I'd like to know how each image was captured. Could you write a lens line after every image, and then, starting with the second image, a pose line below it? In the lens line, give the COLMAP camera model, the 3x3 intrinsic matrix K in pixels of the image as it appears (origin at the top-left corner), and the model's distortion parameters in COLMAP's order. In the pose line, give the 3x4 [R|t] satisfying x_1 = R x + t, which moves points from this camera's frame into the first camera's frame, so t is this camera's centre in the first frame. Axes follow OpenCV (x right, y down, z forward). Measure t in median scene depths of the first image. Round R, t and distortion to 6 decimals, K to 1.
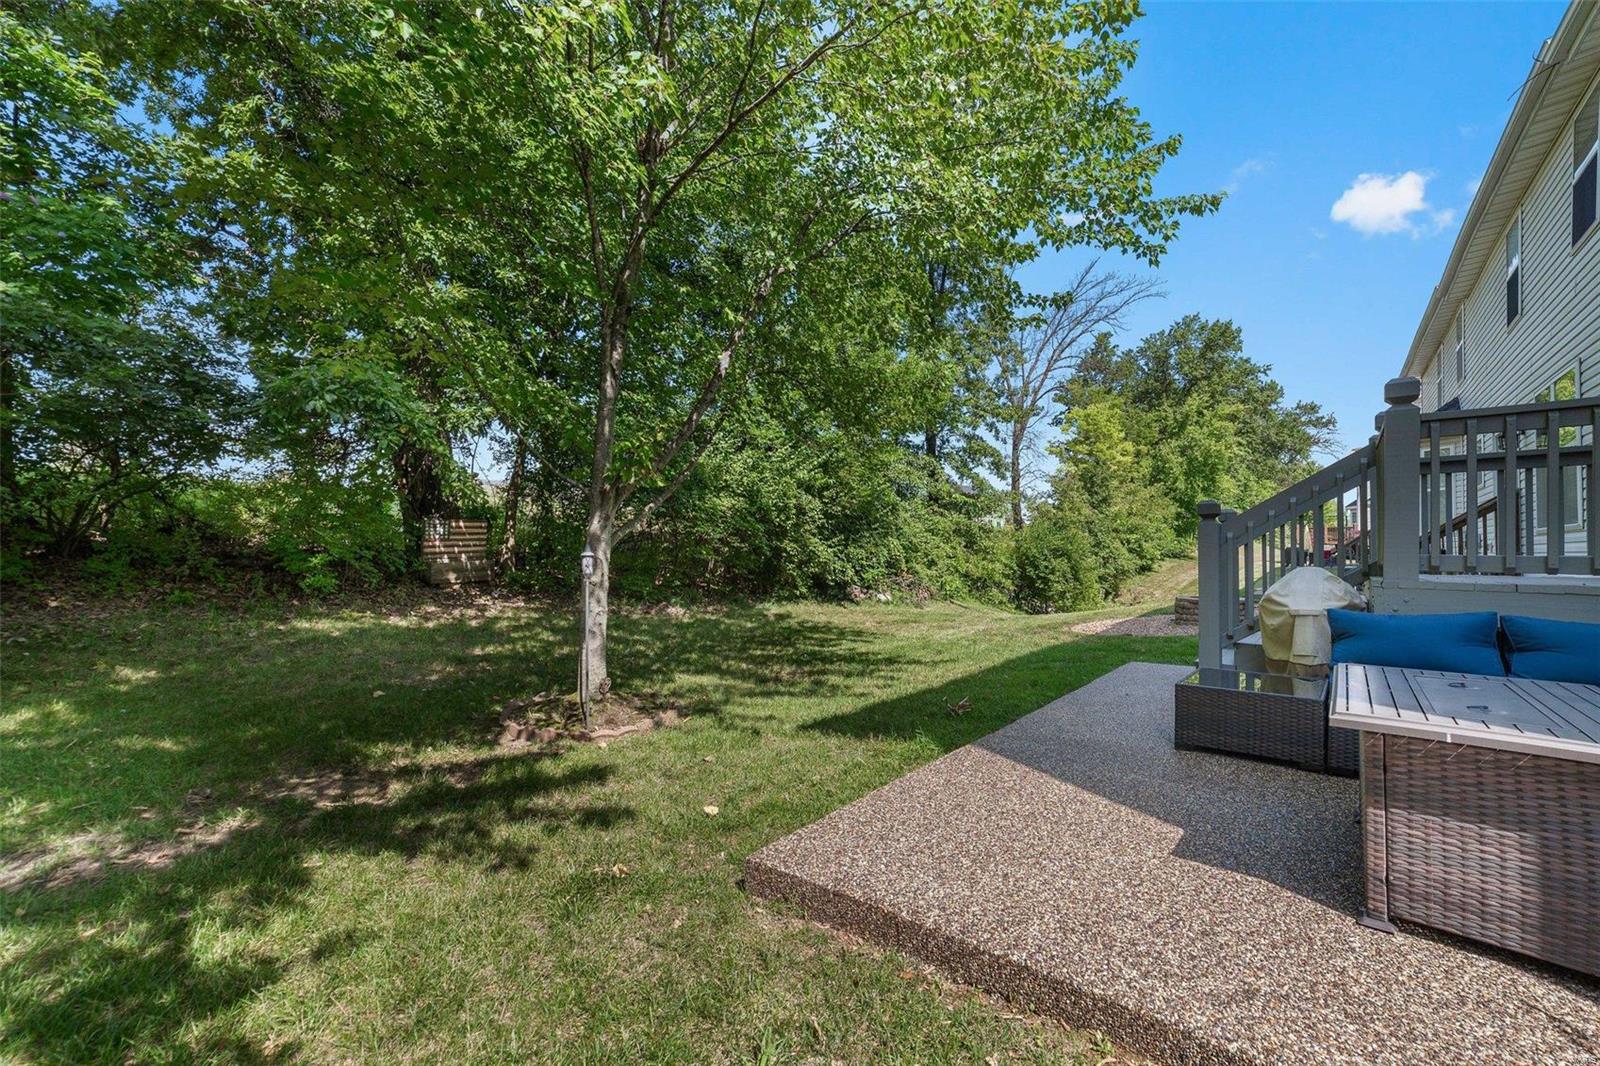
lens RADIAL K [[623.6, 0, 796.3], [0, 623.6, 551.7], [0, 0, 1]] dist [-0.000126, -0.000081]
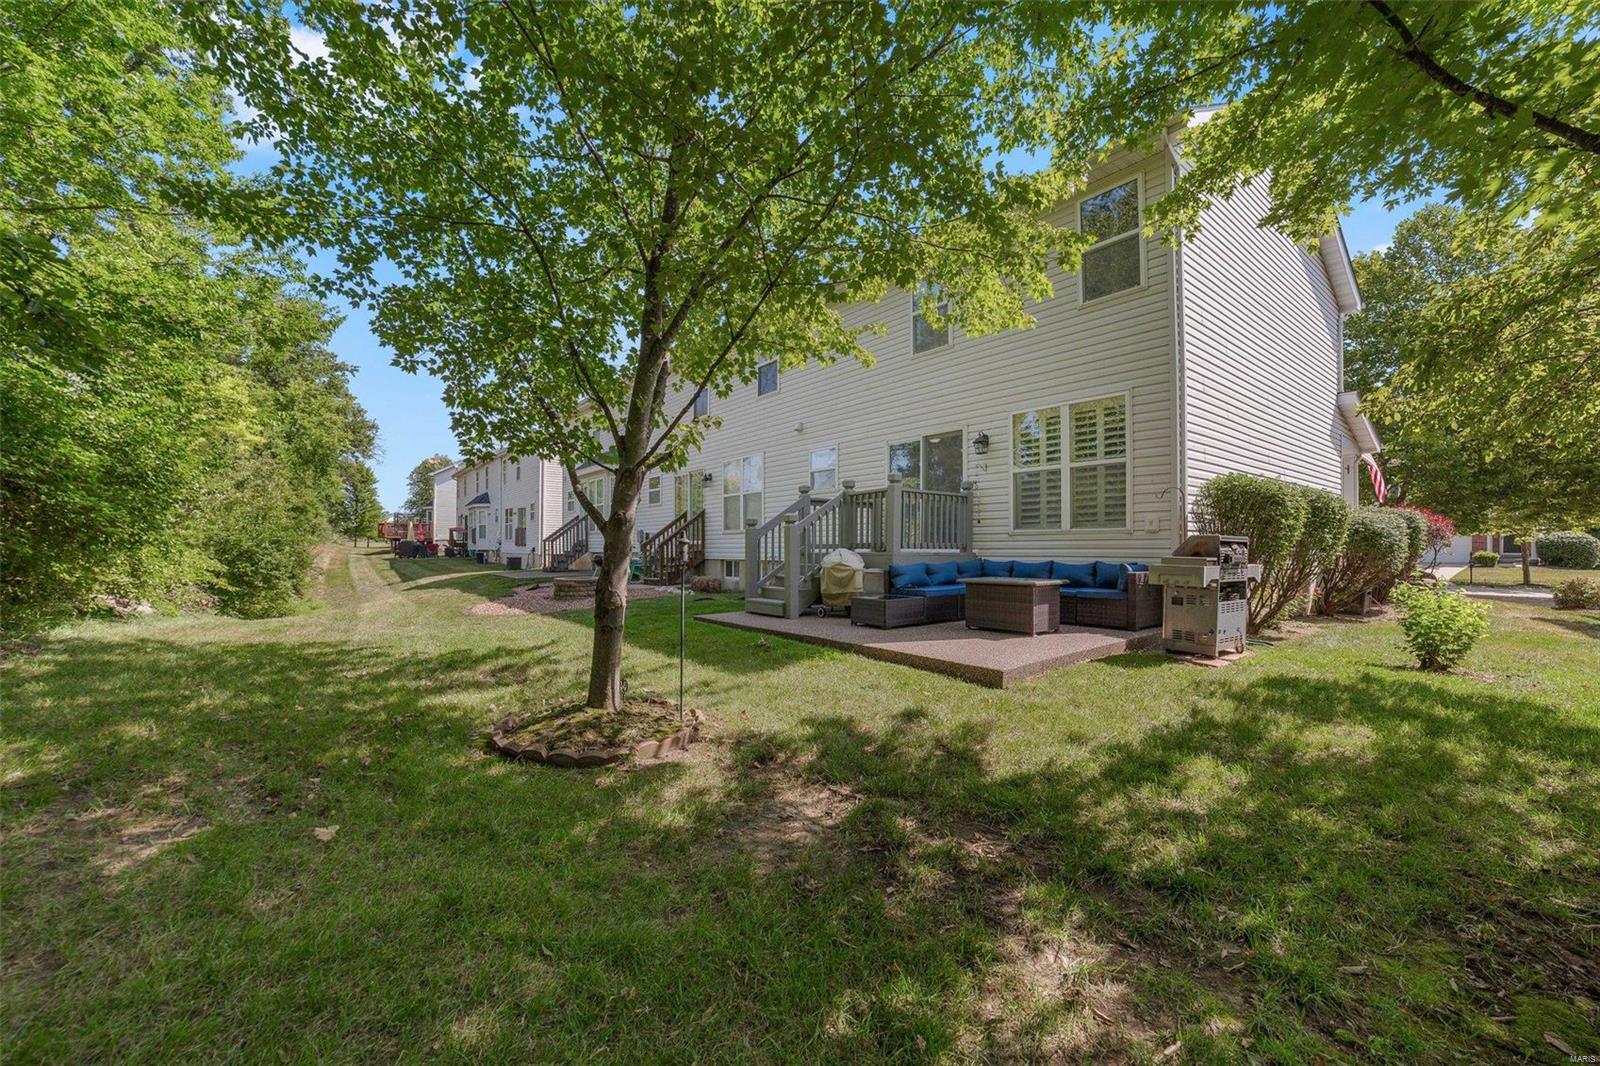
lens RADIAL K [[623.6, 0, 796.3], [0, 623.6, 551.7], [0, 0, 1]] dist [-0.000126, -0.000081]
pose [[0.195169, -0.007640, 0.980740, -0.462867], [-0.002357, 0.999963, 0.008259, 0.002733], [-0.980767, -0.003924, 0.195144, 0.241480]]
